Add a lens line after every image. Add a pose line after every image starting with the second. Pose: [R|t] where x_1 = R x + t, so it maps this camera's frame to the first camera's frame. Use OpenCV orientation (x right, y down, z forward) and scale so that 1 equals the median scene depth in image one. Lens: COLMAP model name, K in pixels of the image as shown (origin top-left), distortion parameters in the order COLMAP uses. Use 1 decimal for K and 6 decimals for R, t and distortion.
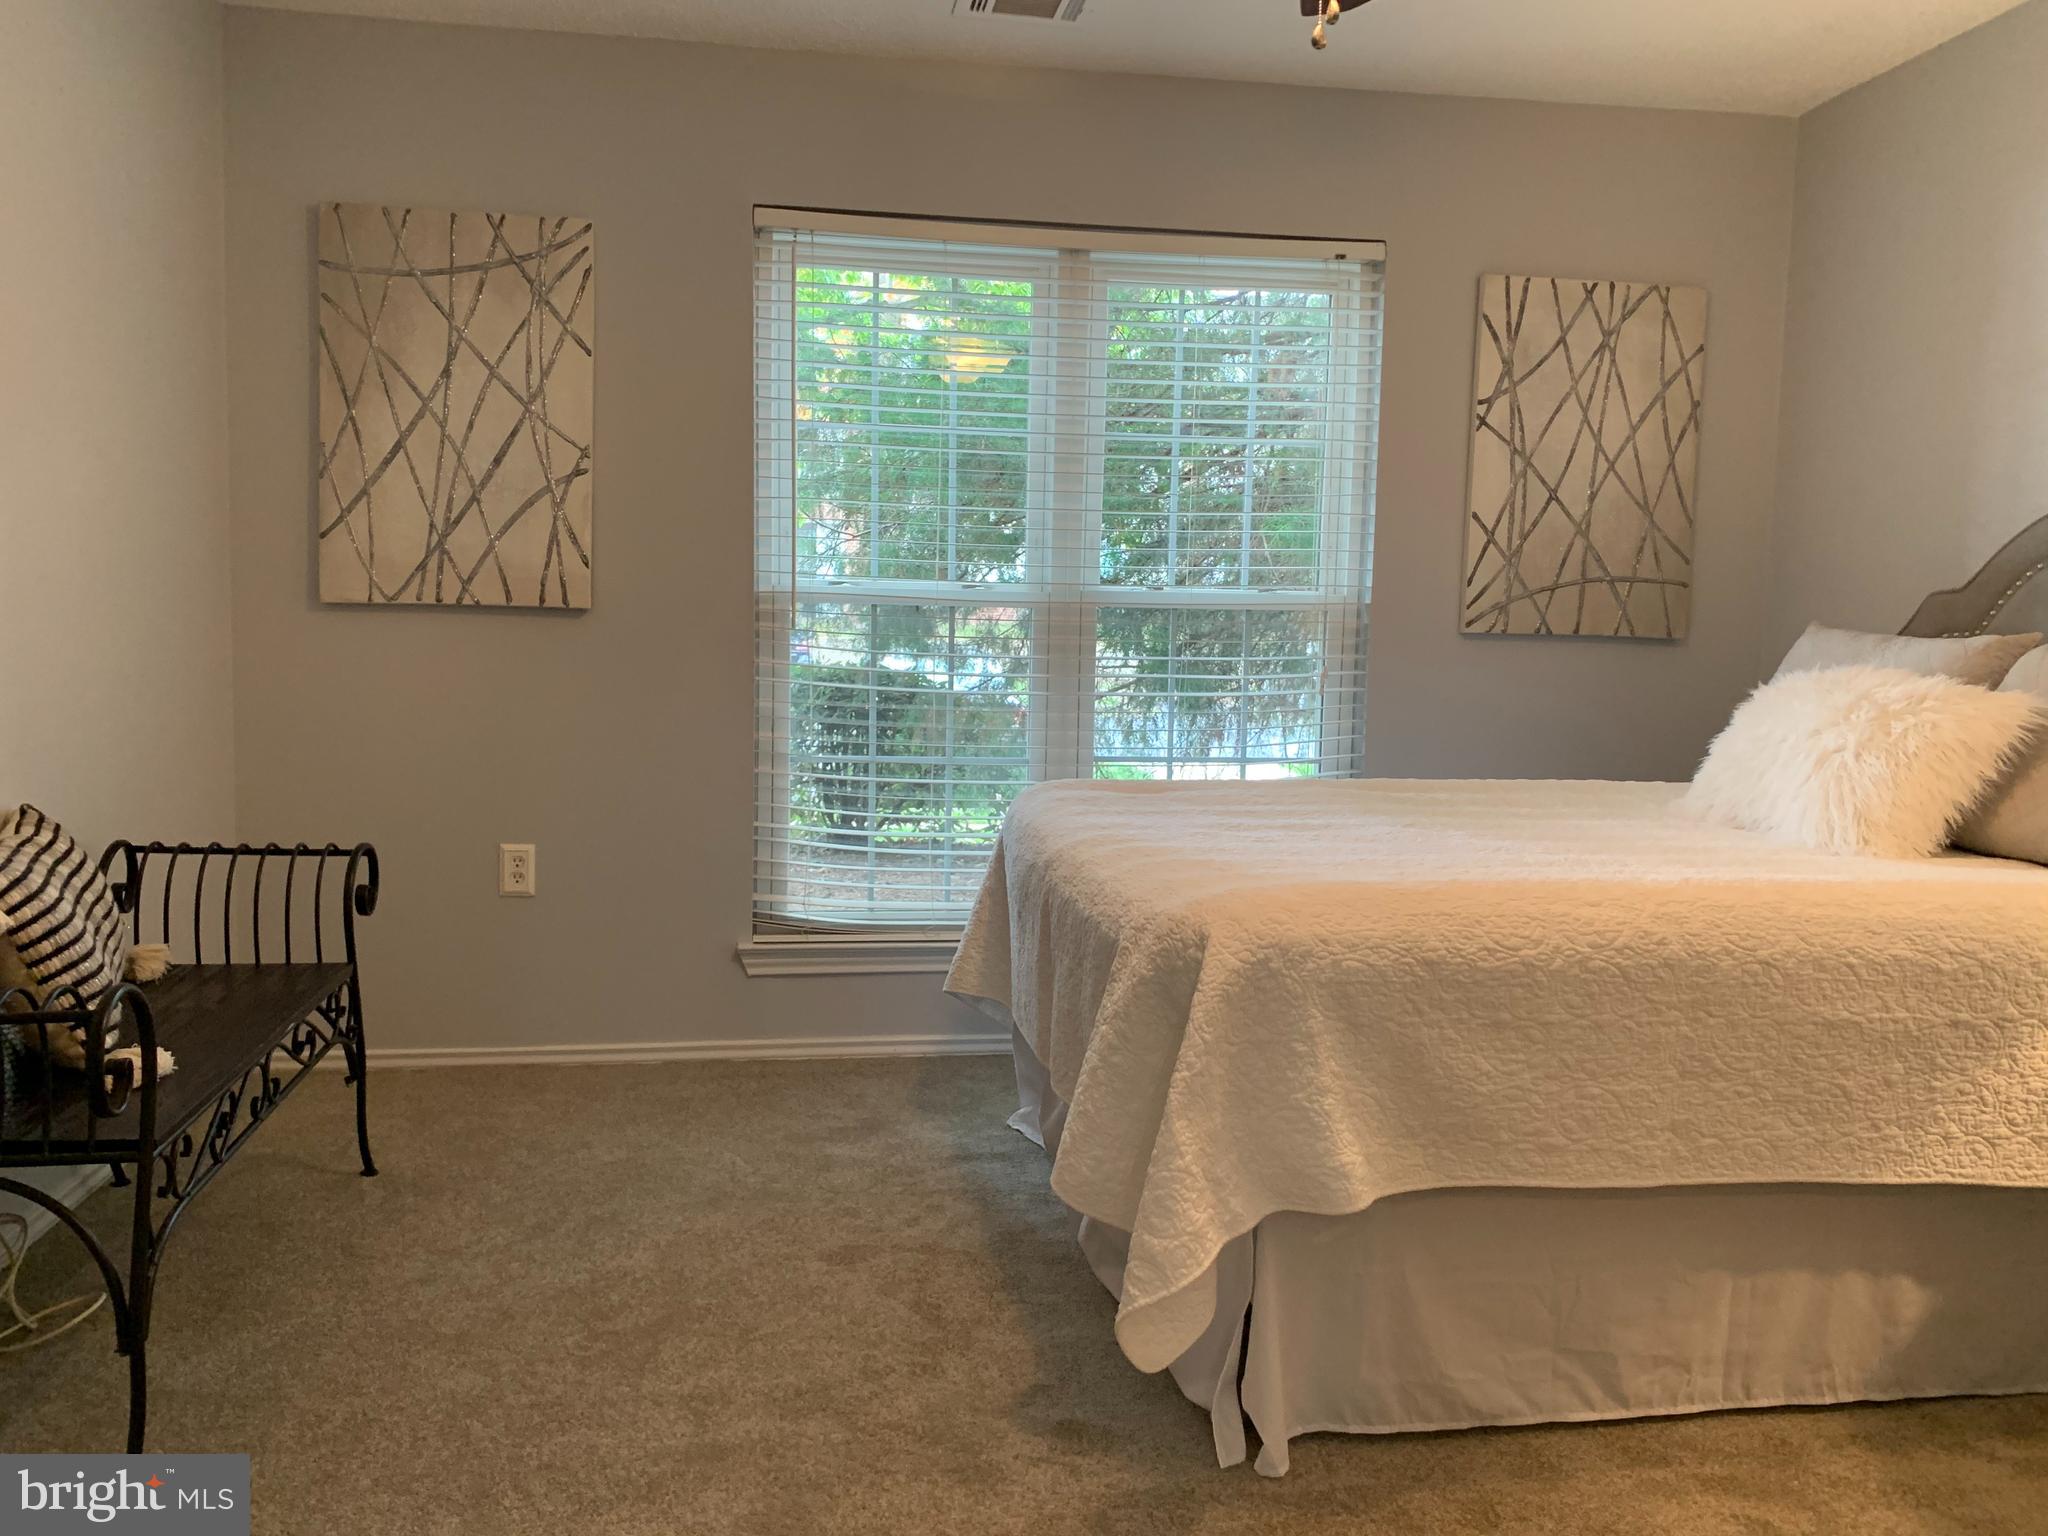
lens RADIAL K [[1583.6, 0, 1024.0], [0, 1583.6, 768.0], [0, 0, 1]] dist [0.063097, -0.121455]
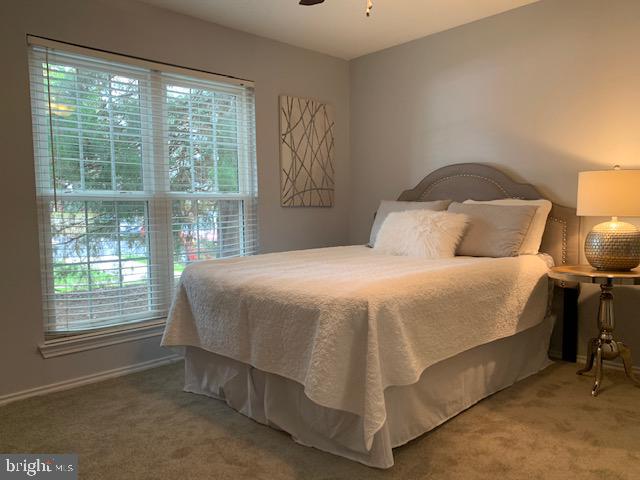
lens RADIAL K [[488.7, 0, 319.2], [0, 488.7, 248.1], [0, 0, 1]] dist [0.030424, -0.045161]
pose [[0.803852, -0.080395, 0.589371, -0.260875], [0.087137, 0.996051, 0.017023, -0.009791], [-0.588412, 0.037672, 0.807683, 0.160177]]
